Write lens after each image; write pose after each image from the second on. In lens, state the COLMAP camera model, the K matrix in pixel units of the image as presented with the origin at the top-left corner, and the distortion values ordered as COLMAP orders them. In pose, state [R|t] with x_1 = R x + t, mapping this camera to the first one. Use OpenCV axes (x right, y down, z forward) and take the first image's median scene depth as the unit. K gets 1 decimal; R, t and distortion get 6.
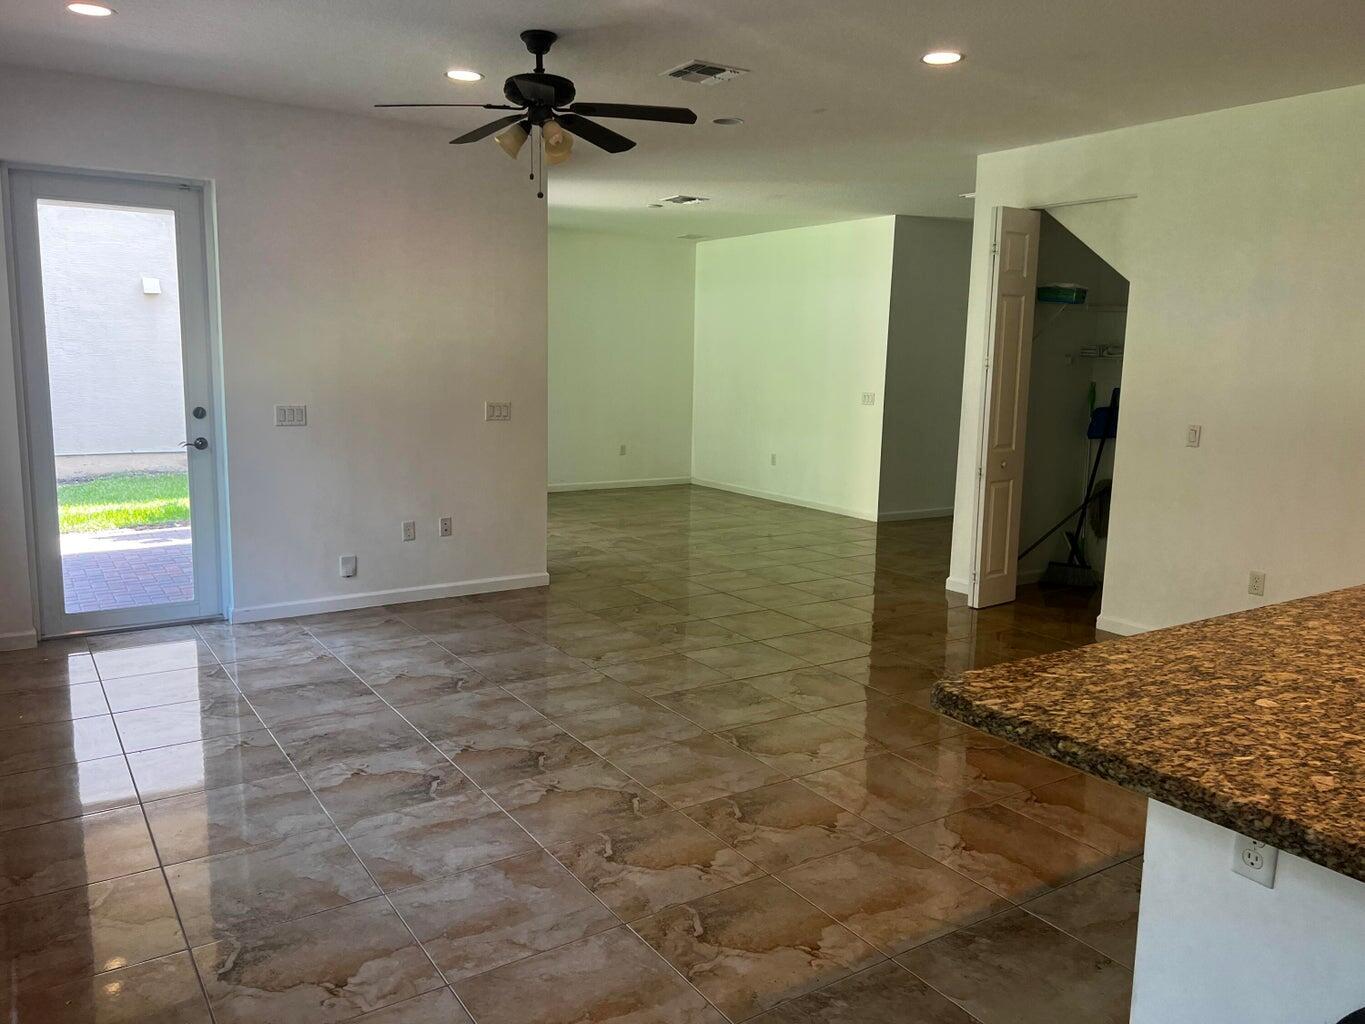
lens RADIAL K [[1015.3, 0, 672.1], [0, 1015.3, 513.7], [0, 0, 1]] dist [0.064002, -0.074687]
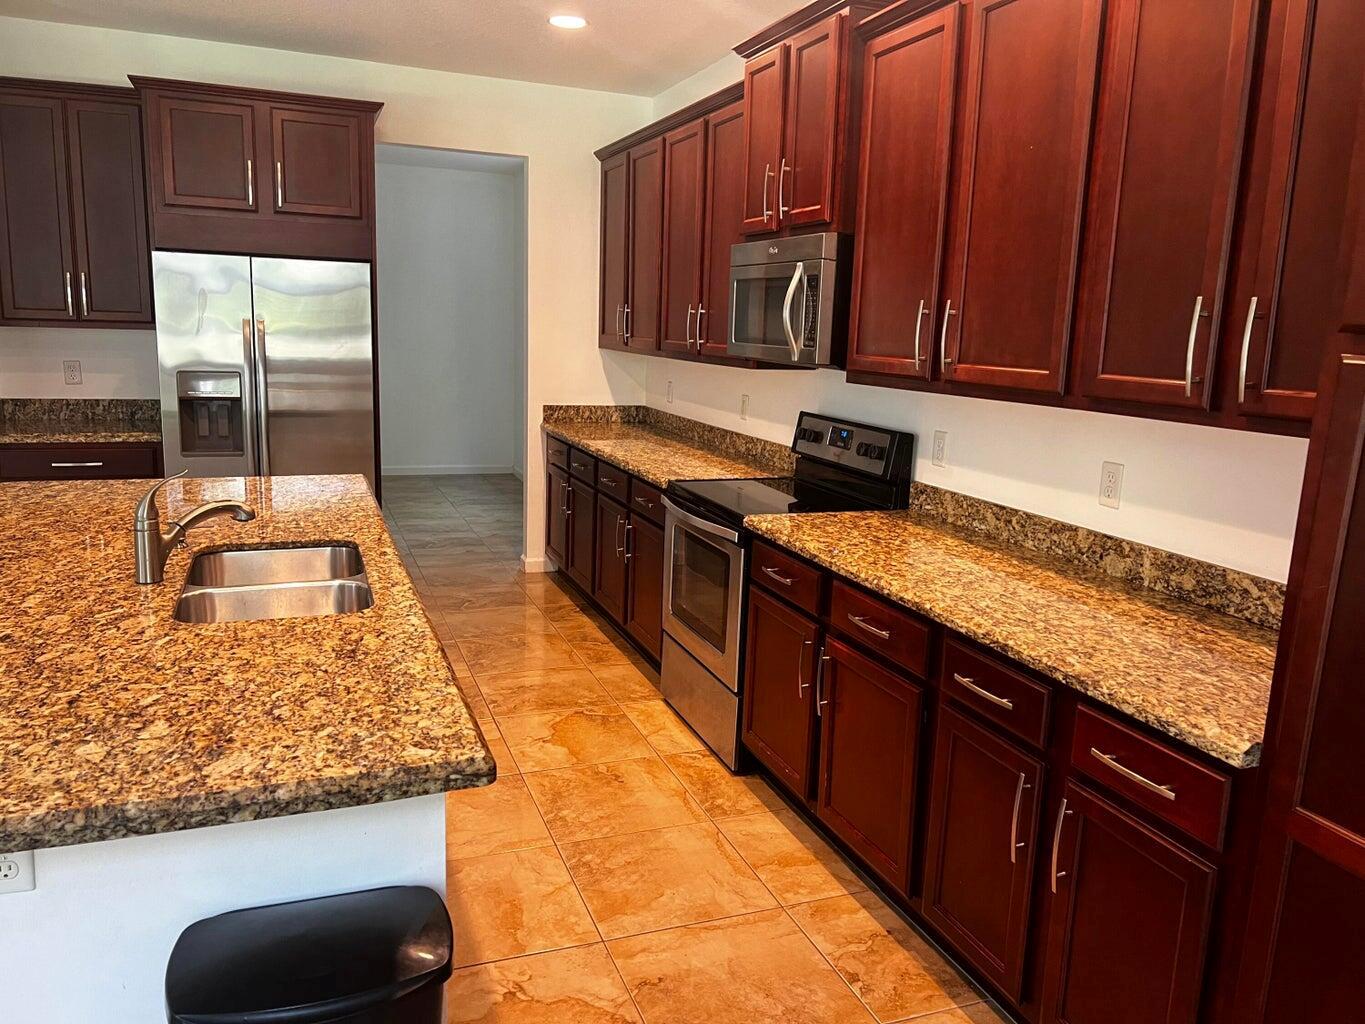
lens RADIAL K [[1015.3, 0, 688.6], [0, 1015.3, 510.1], [0, 0, 1]] dist [0.064002, -0.074687]
pose [[0.211793, -0.192684, 0.958132, -0.075337], [0.124921, 0.977668, 0.169000, -0.031215], [-0.969298, 0.083898, 0.231133, 0.207252]]
